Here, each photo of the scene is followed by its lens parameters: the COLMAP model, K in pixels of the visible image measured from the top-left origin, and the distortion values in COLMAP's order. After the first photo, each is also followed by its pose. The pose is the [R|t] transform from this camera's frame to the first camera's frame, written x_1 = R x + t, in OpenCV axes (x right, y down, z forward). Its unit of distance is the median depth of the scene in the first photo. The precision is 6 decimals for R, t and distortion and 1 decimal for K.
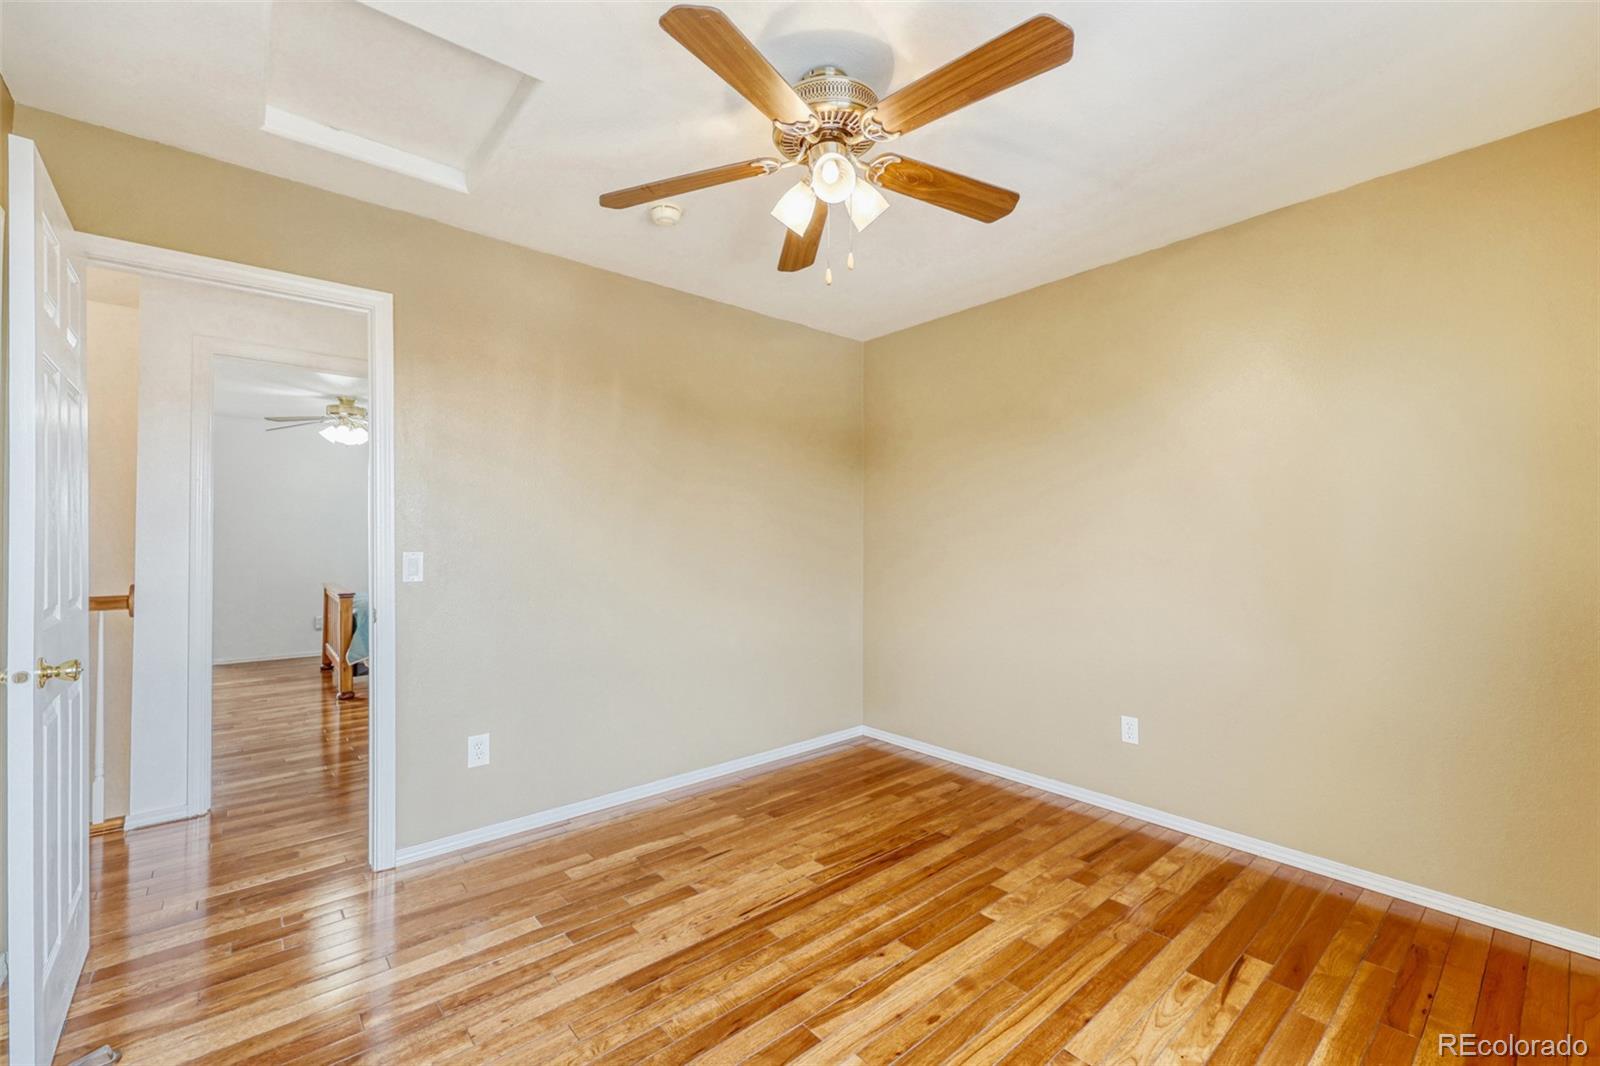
lens RADIAL K [[656.8, 0, 800.0], [0, 656.8, 533.0], [0, 0, 1]] dist [-0.000014, -0.000066]
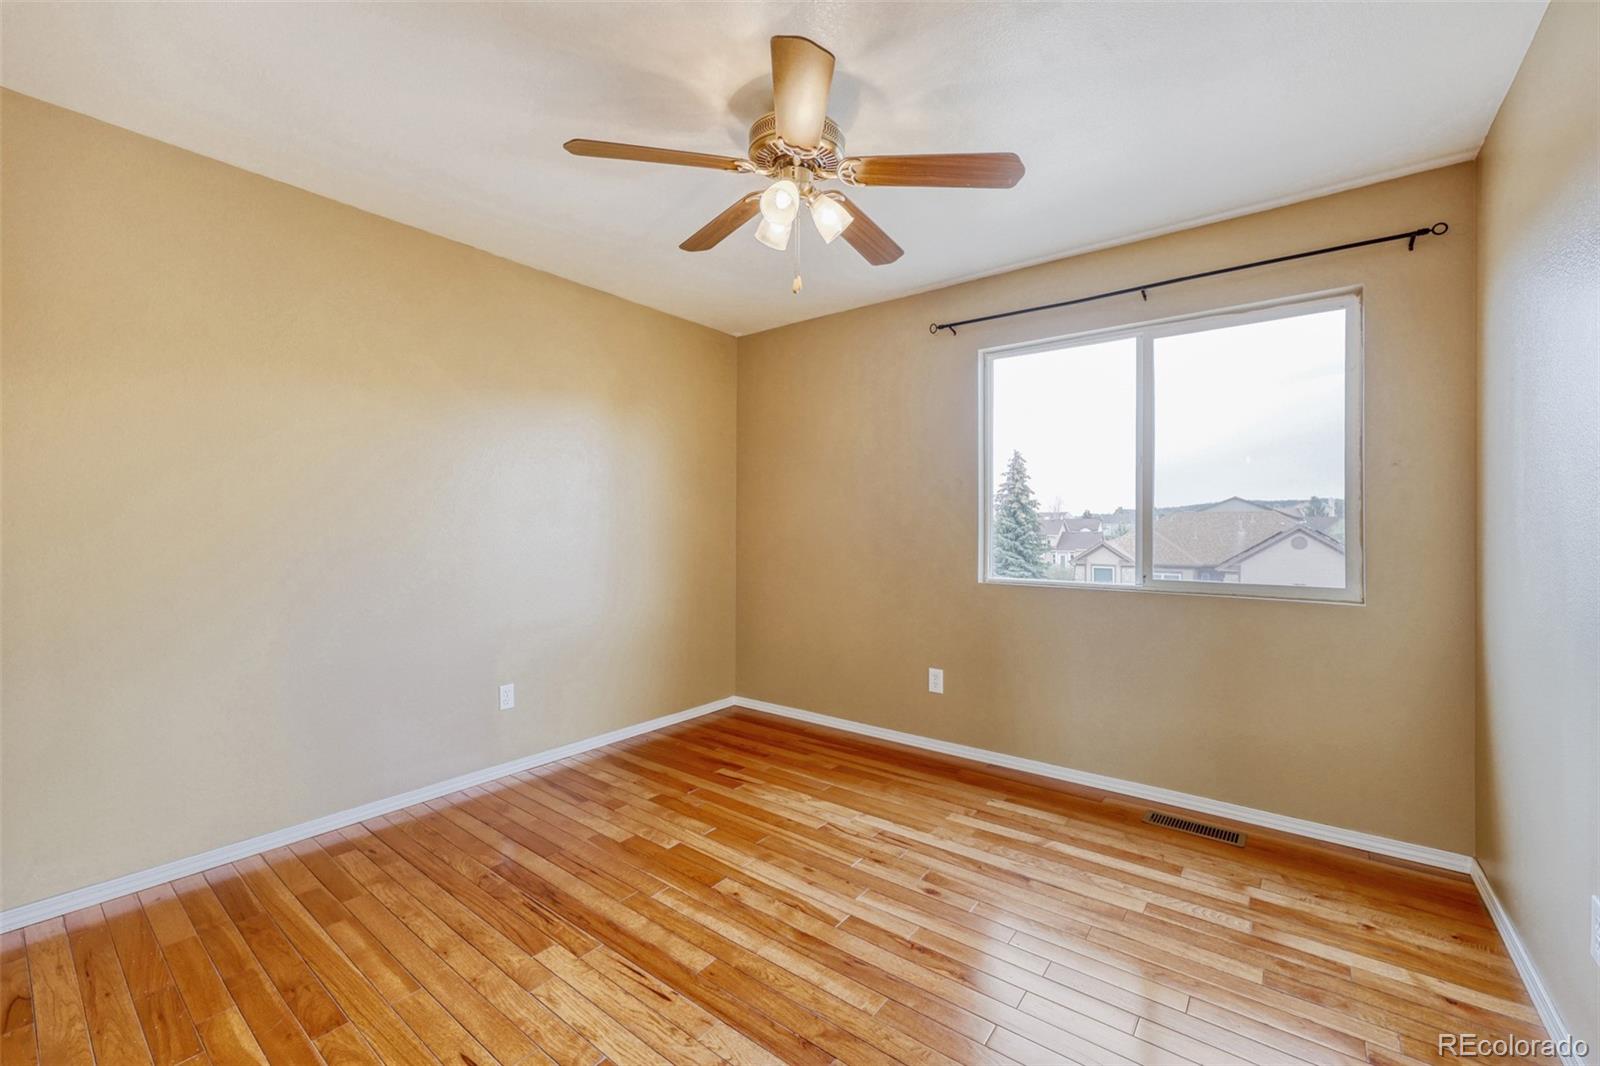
lens RADIAL K [[656.8, 0, 800.0], [0, 656.8, 533.0], [0, 0, 1]] dist [-0.000014, -0.000066]
pose [[-0.200303, -0.010818, 0.979674, -0.828454], [-0.016770, 0.999830, 0.007612, 0.017856], [-0.979590, -0.014905, -0.200450, 0.952193]]
